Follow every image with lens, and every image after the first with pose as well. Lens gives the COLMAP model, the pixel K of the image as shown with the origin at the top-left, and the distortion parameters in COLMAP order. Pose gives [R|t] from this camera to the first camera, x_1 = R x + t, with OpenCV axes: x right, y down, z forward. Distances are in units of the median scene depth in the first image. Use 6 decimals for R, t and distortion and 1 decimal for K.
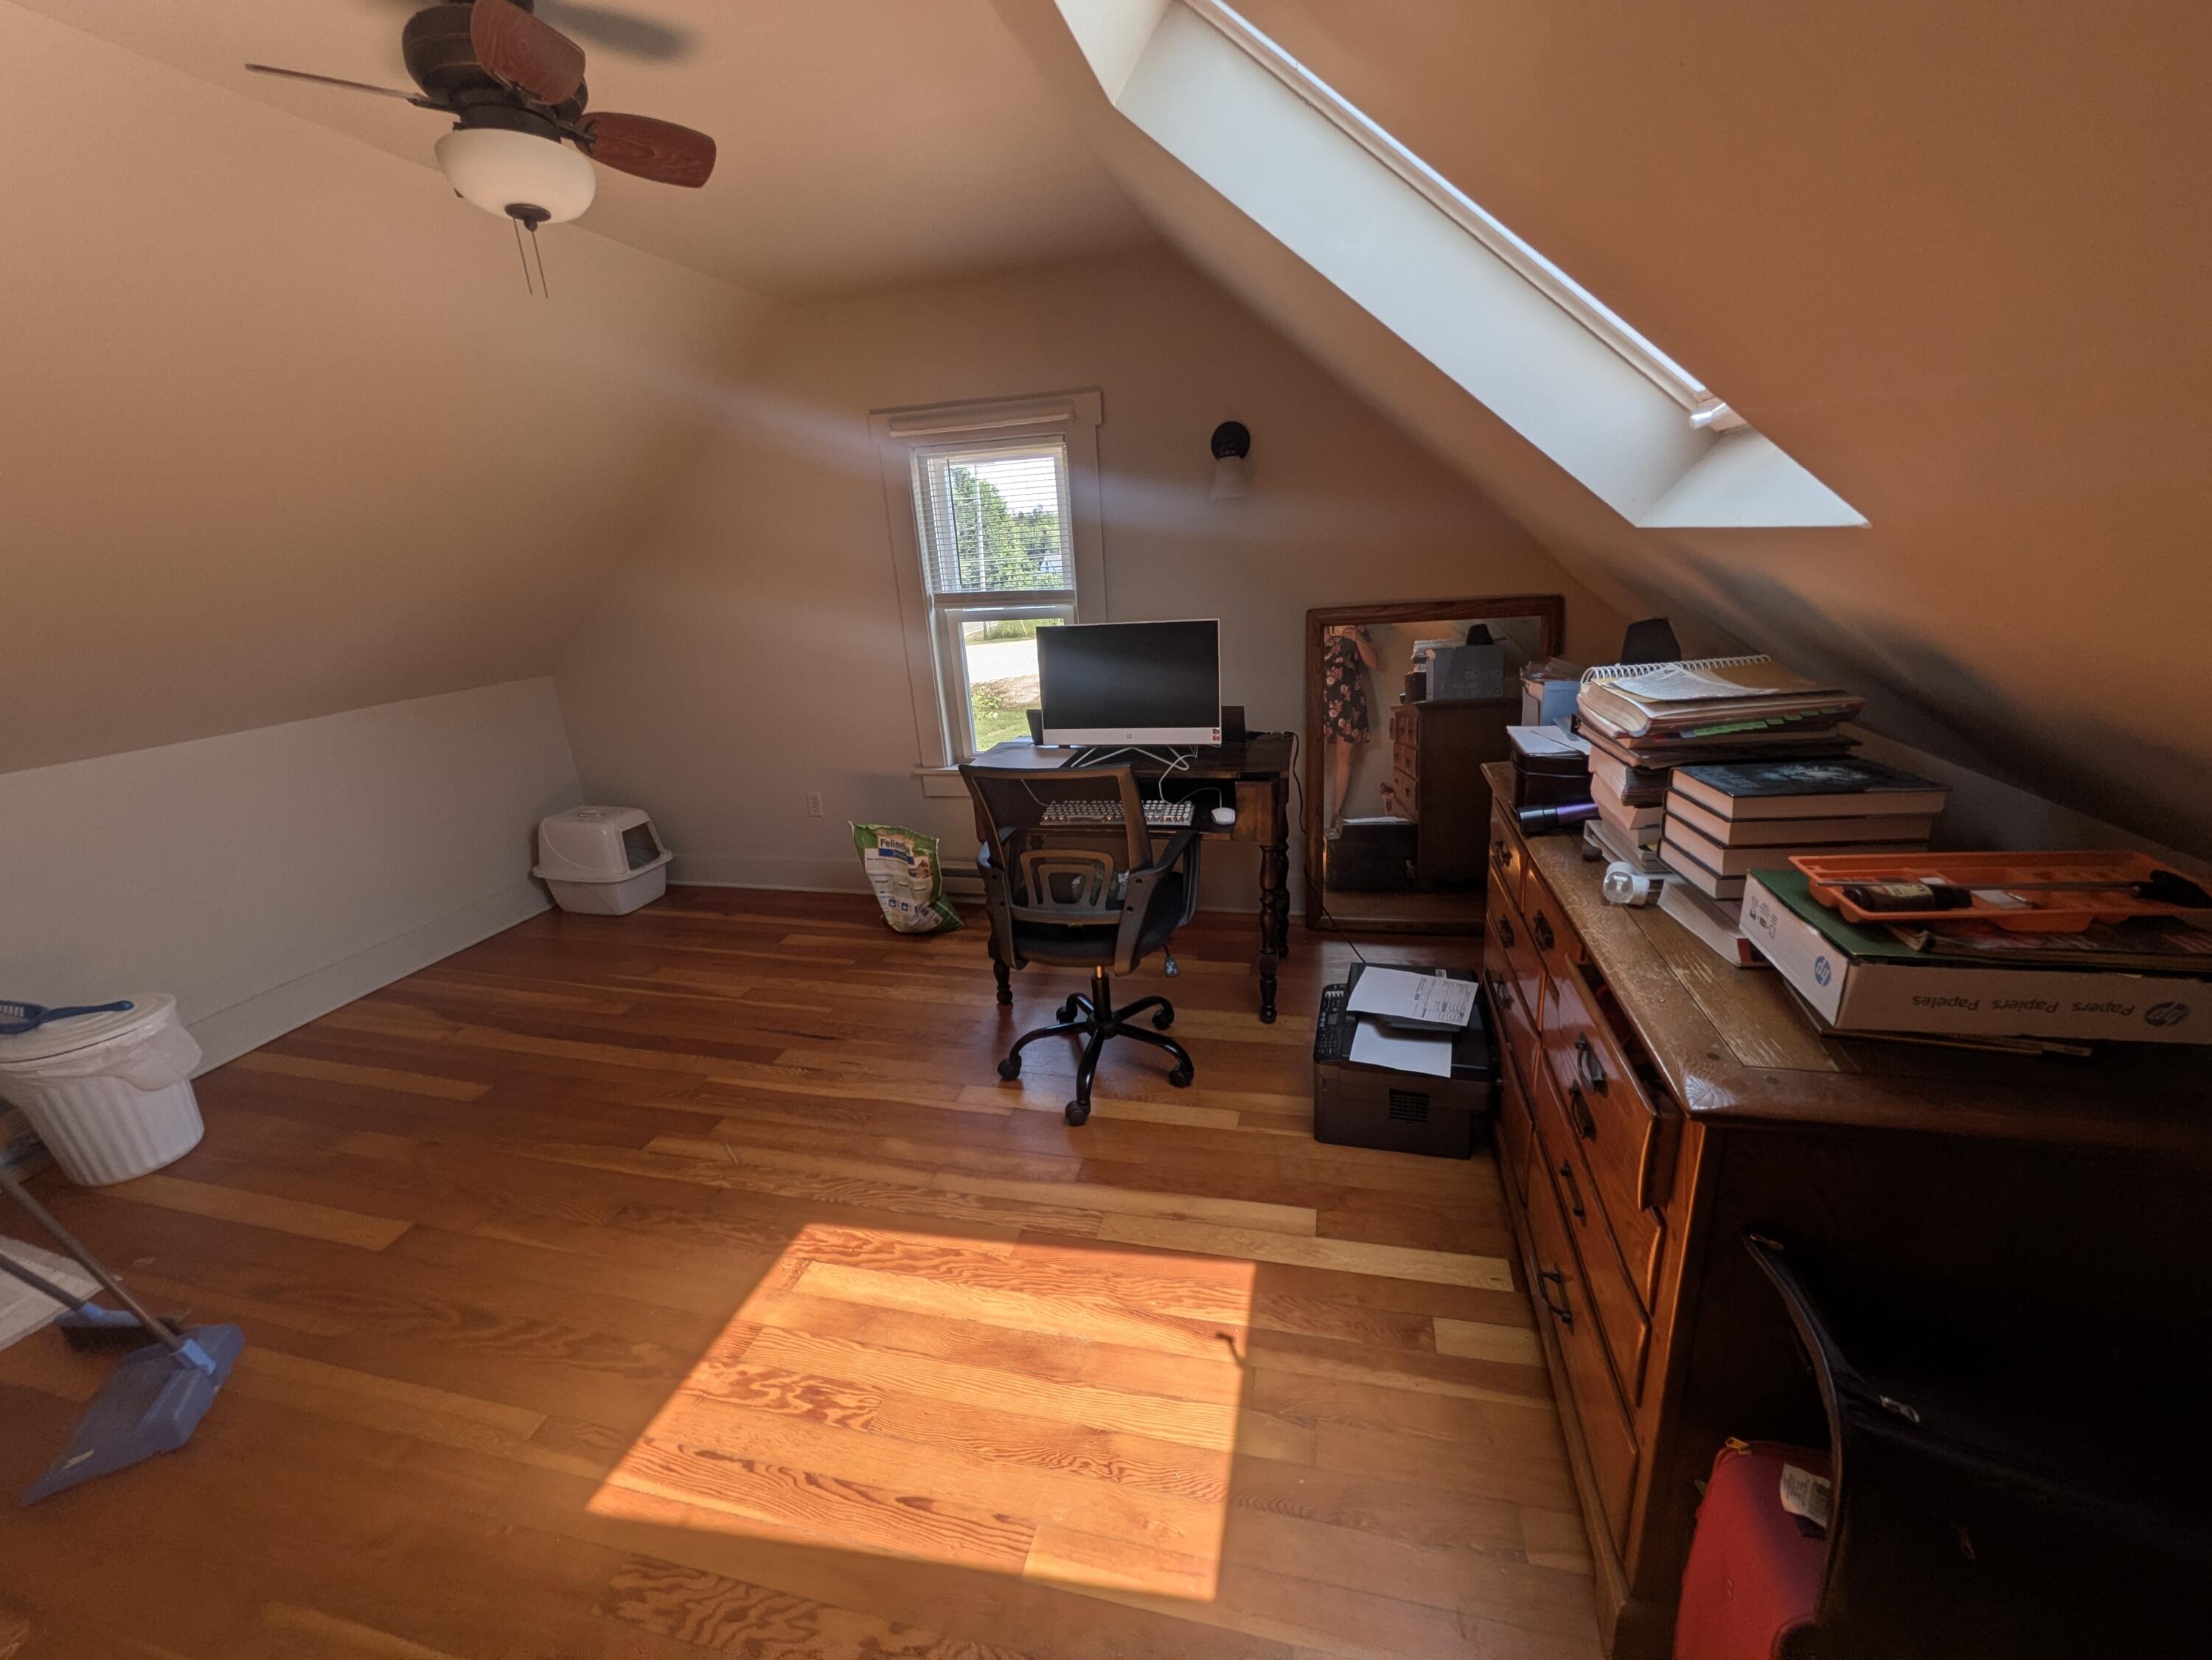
lens RADIAL K [[870.6, 0, 1106.0], [0, 870.6, 830.0], [0, 0, 1]] dist [0.001978, 0.000053]
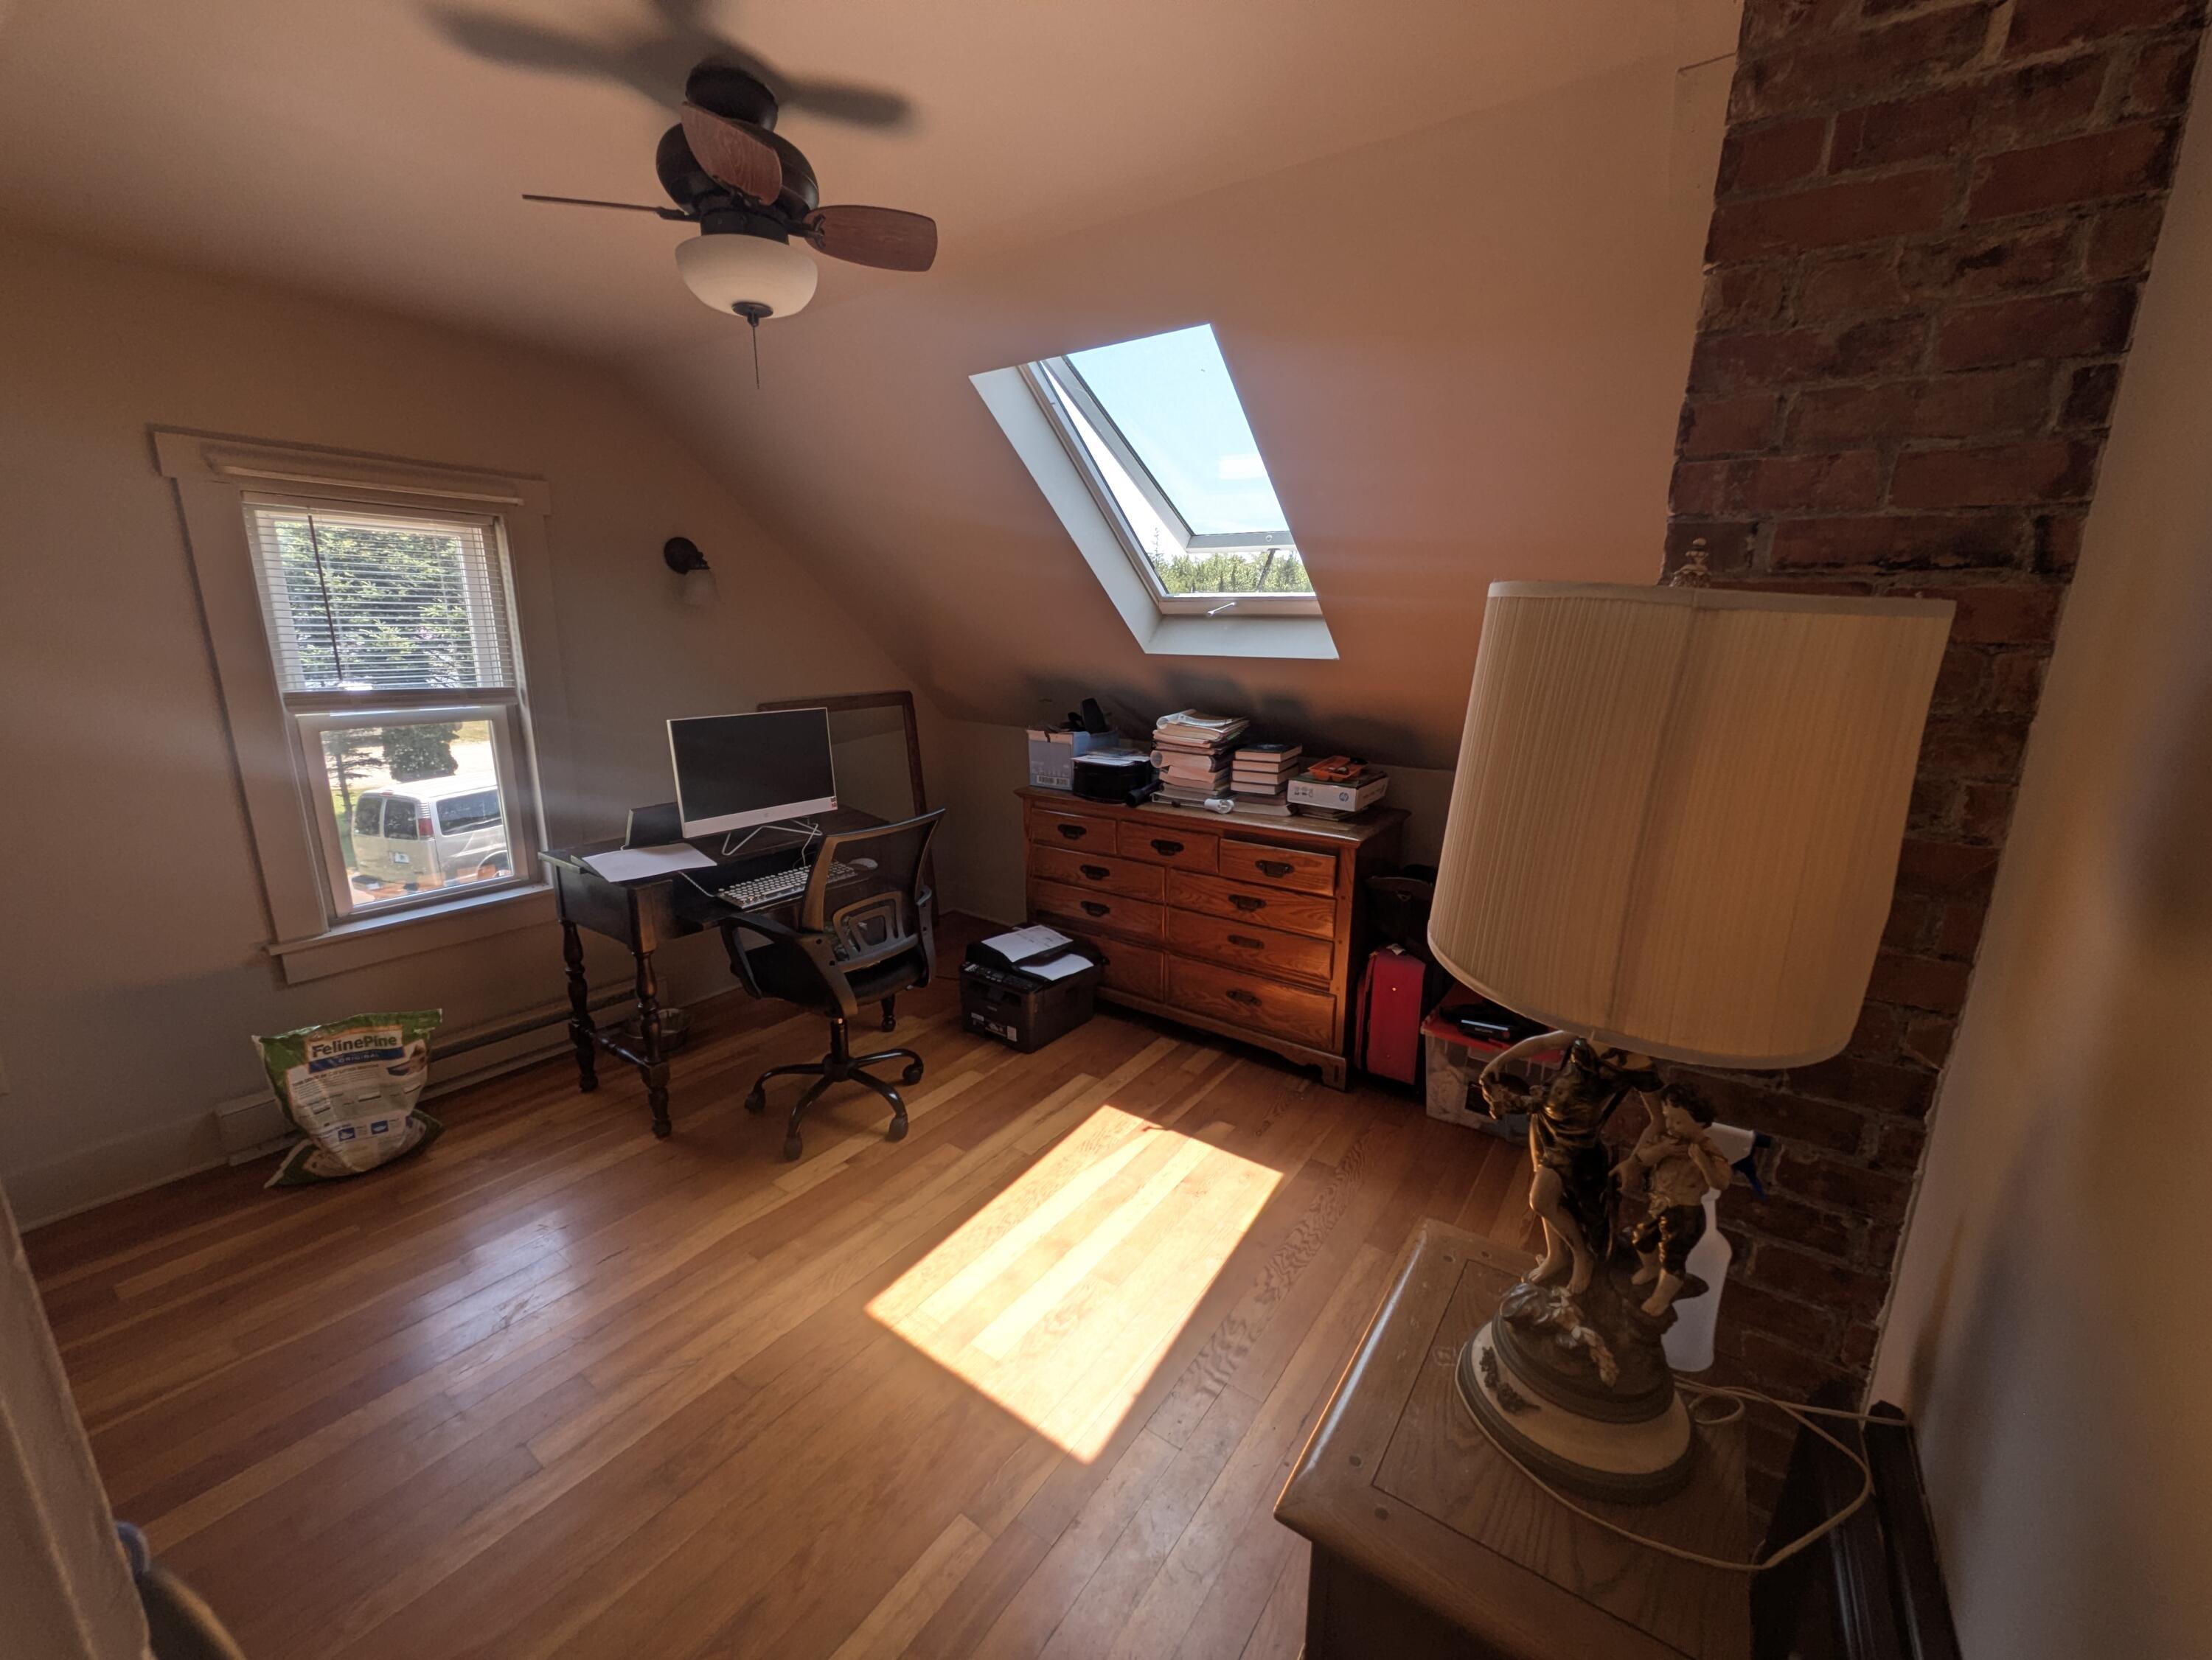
lens RADIAL K [[870.6, 0, 1106.0], [0, 870.6, 830.0], [0, 0, 1]] dist [0.001978, 0.000053]
pose [[0.365723, -0.146838, 0.919067, -0.671315], [0.258738, 0.964592, 0.051153, -0.029501], [-0.894037, 0.219090, 0.390766, 0.160864]]
